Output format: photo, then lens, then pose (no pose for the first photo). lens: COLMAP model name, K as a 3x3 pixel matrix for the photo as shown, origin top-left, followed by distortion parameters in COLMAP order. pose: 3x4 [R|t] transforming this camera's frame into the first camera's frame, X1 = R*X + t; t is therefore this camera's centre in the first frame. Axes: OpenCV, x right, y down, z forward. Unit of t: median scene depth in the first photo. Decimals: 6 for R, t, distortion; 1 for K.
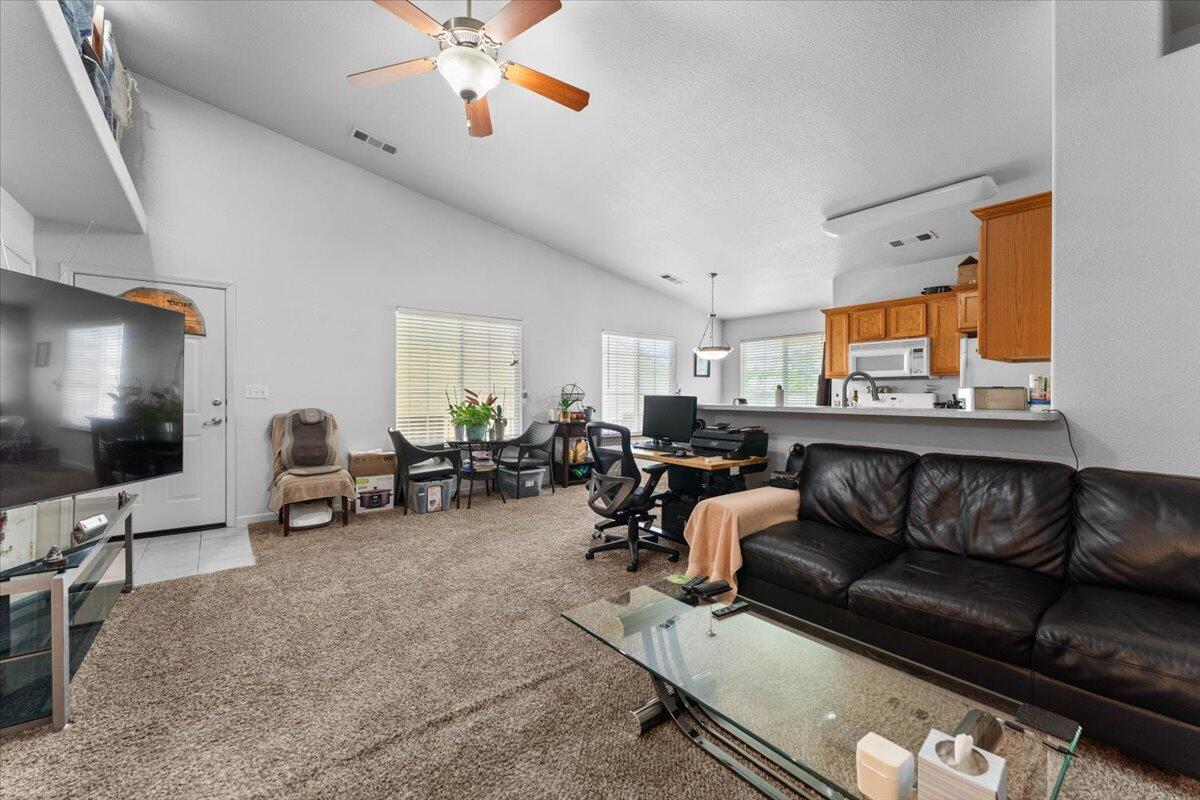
lens RADIAL K [[486.7, 0, 604.7], [0, 486.7, 401.4], [0, 0, 1]] dist [-0.001984, -0.000405]
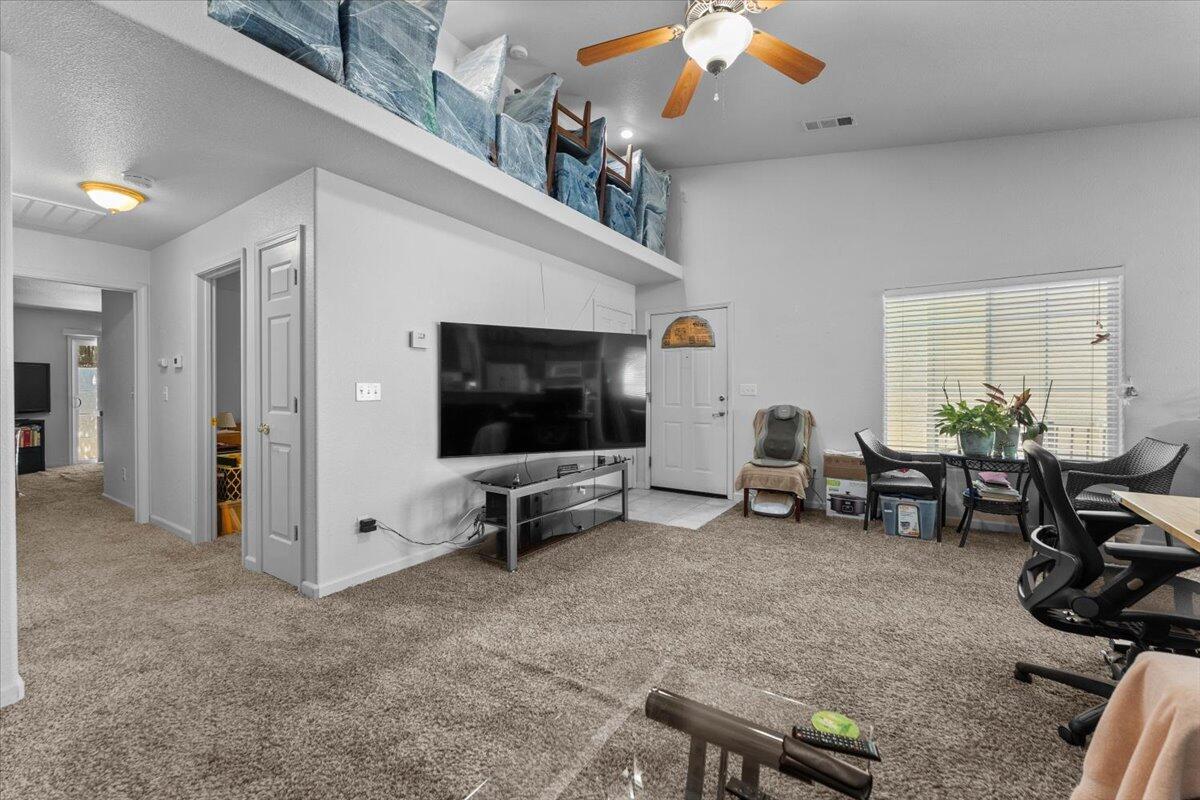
lens RADIAL K [[486.7, 0, 581.5], [0, 486.7, 394.1], [0, 0, 1]] dist [-0.001984, -0.000405]
pose [[0.291051, 0.000476, -0.956707, 0.266343], [-0.010476, 0.999942, -0.002689, -0.001579], [0.956650, 0.010805, 0.291039, 0.252015]]
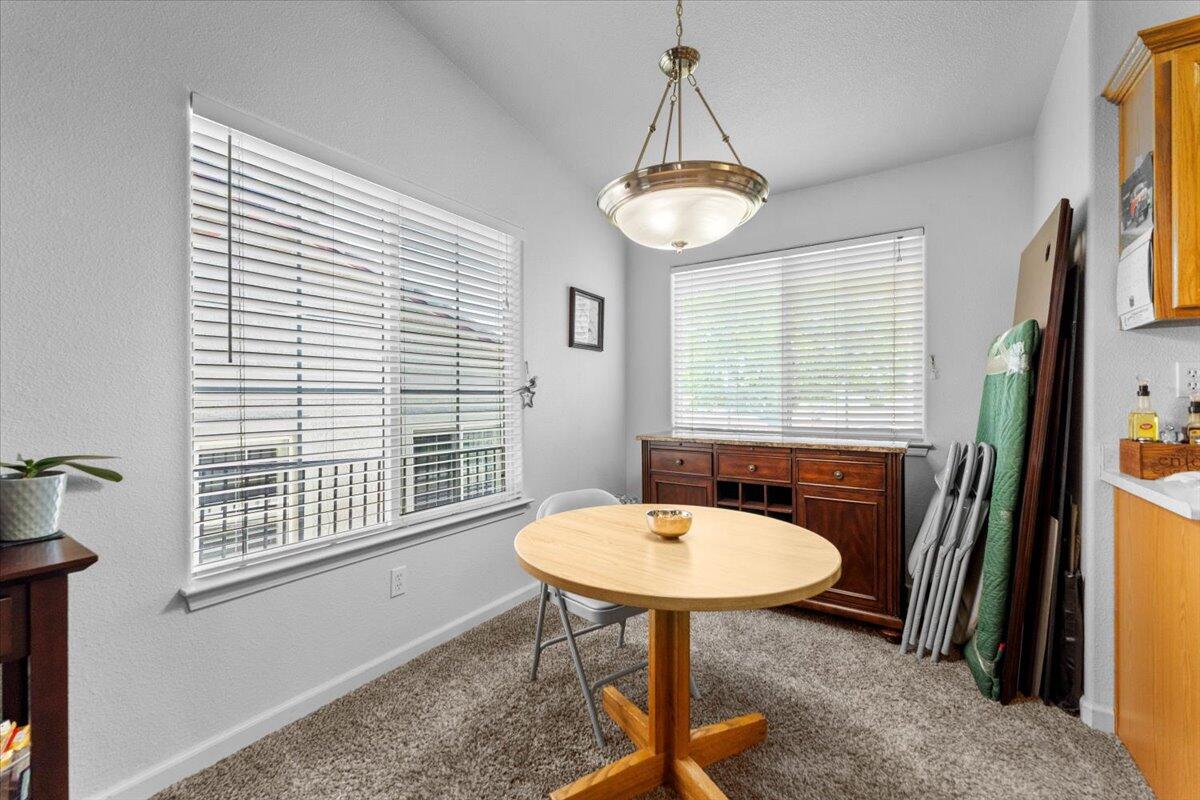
lens RADIAL K [[486.7, 0, 603.3], [0, 486.7, 397.1], [0, 0, 1]] dist [-0.001984, -0.000405]
pose [[0.948941, -0.003148, 0.315439, 0.155451], [0.008032, 0.999867, -0.014185, -0.010174], [-0.315353, 0.015994, 0.948840, 1.091234]]
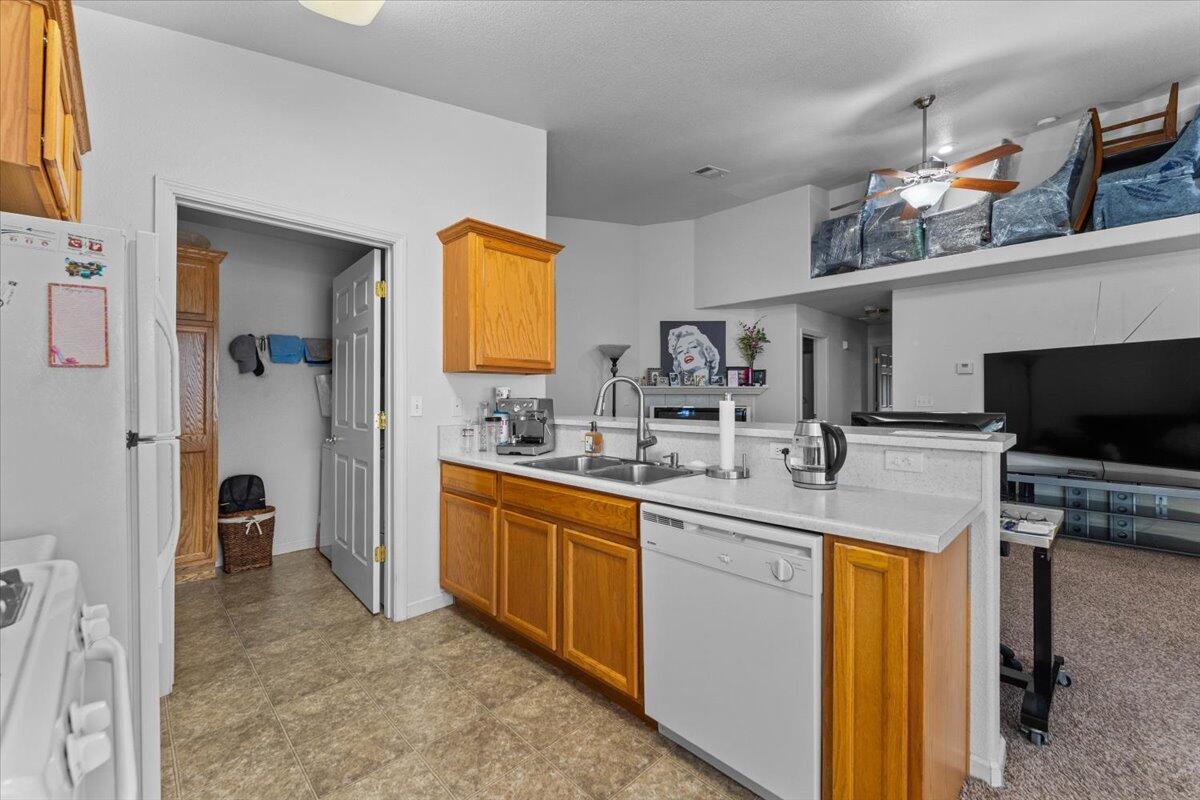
lens RADIAL K [[486.7, 0, 600.9], [0, 486.7, 398.6], [0, 0, 1]] dist [-0.001984, -0.000405]
pose [[-0.995711, 0.002344, -0.092485, 0.455968], [0.000765, 0.999853, 0.017107, -0.028009], [0.092512, 0.016963, -0.995567, 1.254007]]
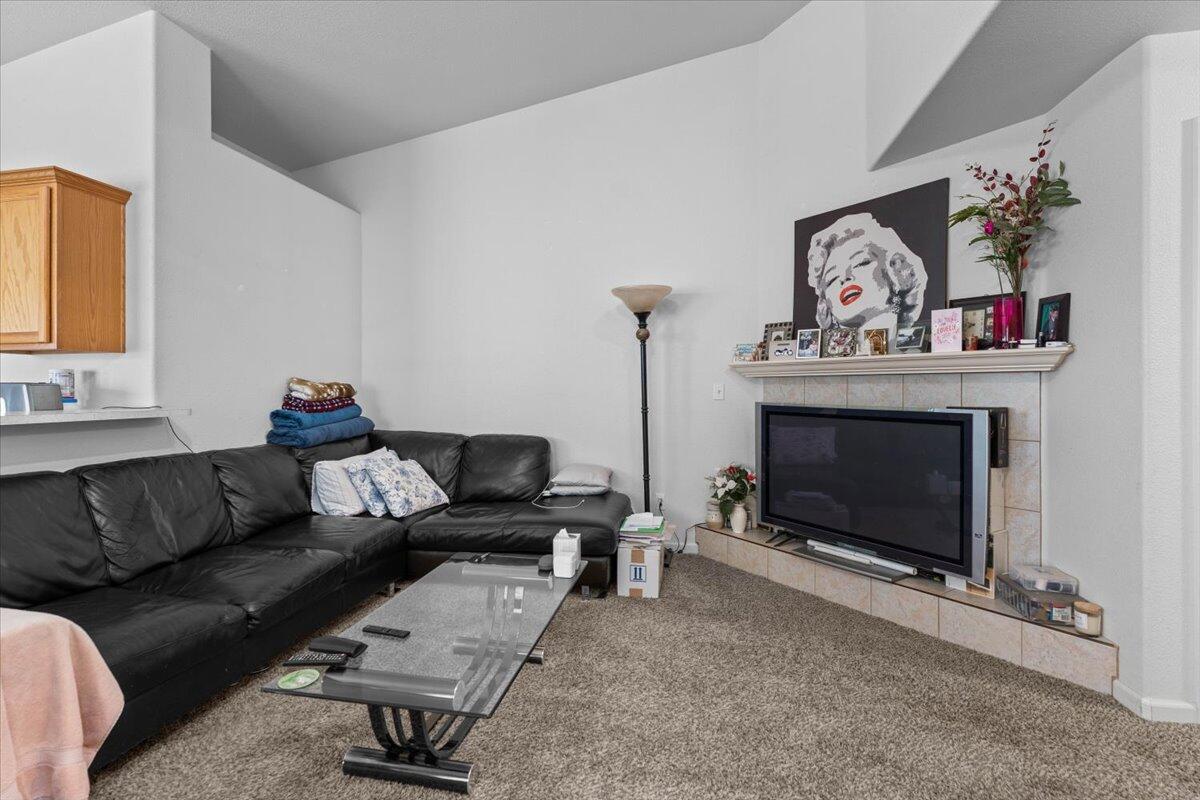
lens RADIAL K [[559.1, 0, 586.4], [0, 559.1, 385.5], [0, 0, 1]] dist [-0.001220, -0.001254]
pose [[-0.630022, 0.005133, 0.776560, -0.304325], [0.012311, 0.999919, 0.003379, -0.010199], [-0.776480, 0.011689, -0.630034, 0.518776]]
